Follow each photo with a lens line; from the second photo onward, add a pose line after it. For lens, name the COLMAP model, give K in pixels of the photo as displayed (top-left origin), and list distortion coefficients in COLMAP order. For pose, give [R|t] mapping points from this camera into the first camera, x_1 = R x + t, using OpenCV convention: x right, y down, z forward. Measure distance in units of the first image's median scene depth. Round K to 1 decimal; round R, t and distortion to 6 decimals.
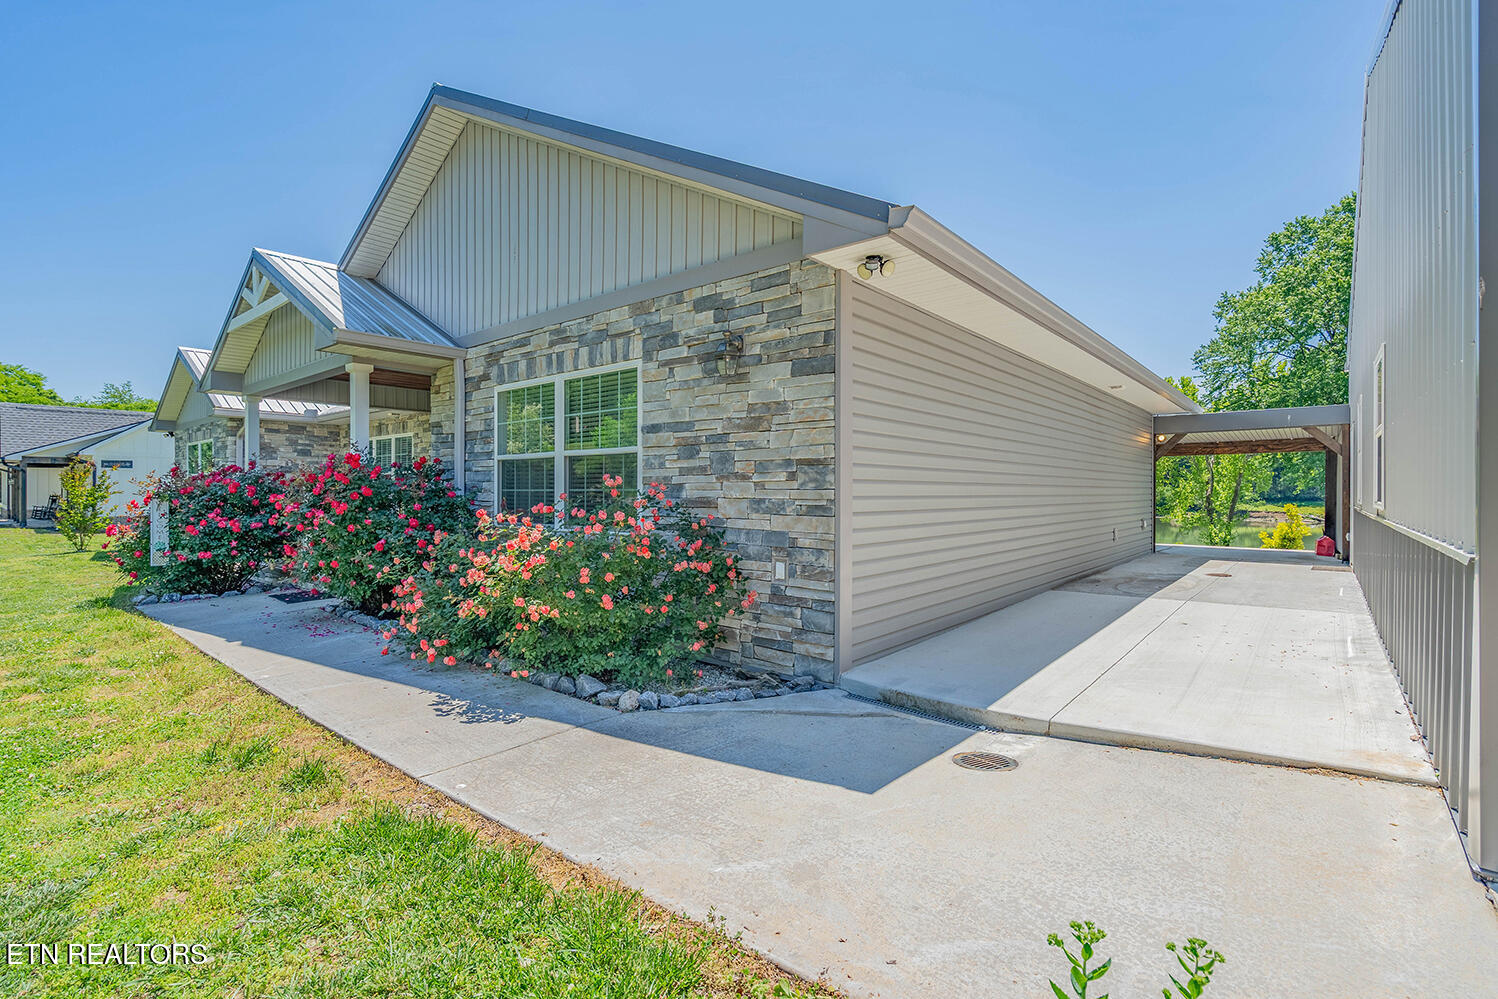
lens RADIAL K [[685.9, 0, 751.2], [0, 685.9, 498.8], [0, 0, 1]] dist [-0.005119, 0.000019]
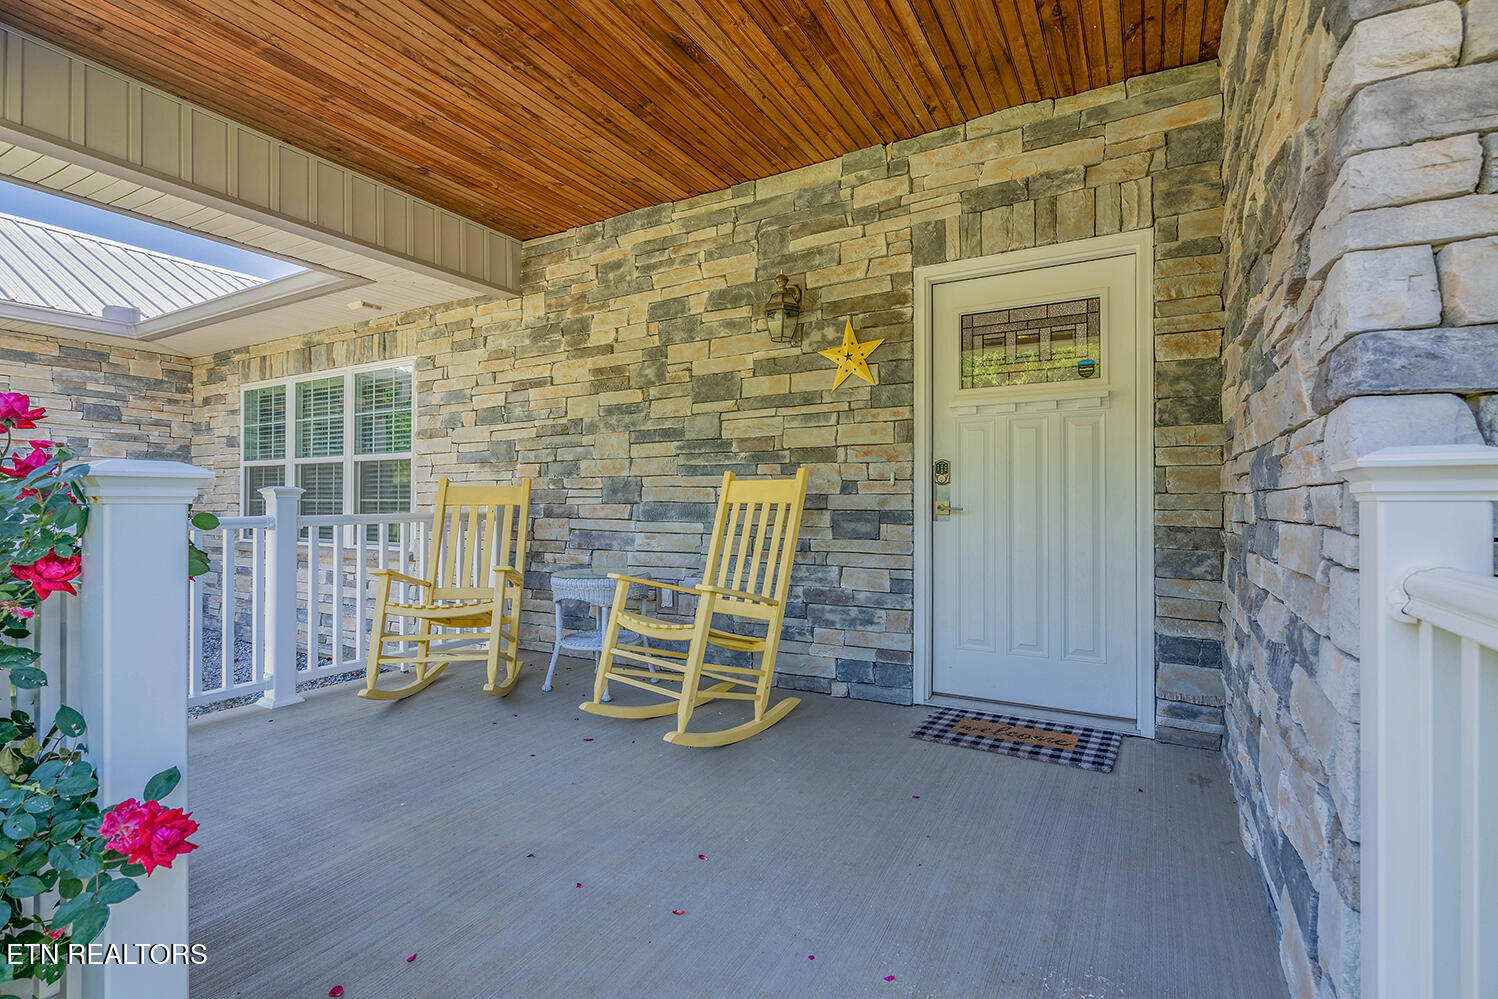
lens RADIAL K [[685.9, 0, 755.8], [0, 685.9, 502.2], [0, 0, 1]] dist [-0.005119, 0.000019]
pose [[0.983054, -0.007303, 0.183169, -0.840330], [0.007246, 0.999973, 0.000983, -0.022474], [-0.183171, 0.000361, 0.983081, 1.285252]]
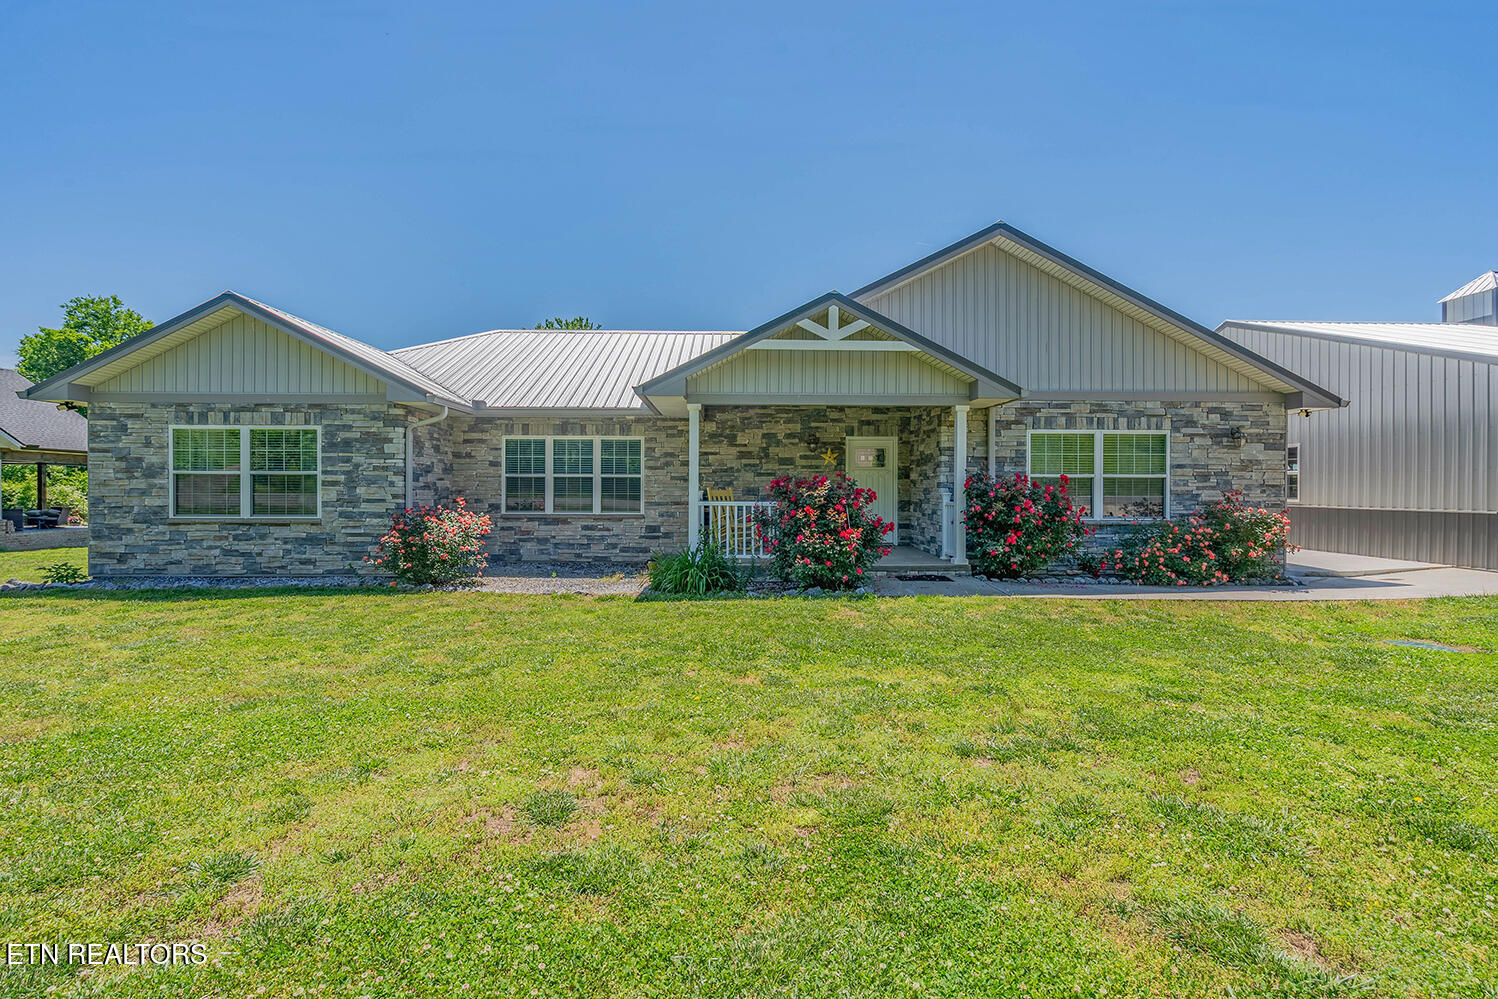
lens RADIAL K [[685.9, 0, 748.7], [0, 685.9, 495.7], [0, 0, 1]] dist [-0.005119, 0.000019]
pose [[0.758052, -0.004771, 0.652177, -2.351211], [0.004344, 0.999988, 0.002267, -0.025719], [-0.652180, 0.001115, 0.758063, 0.296974]]
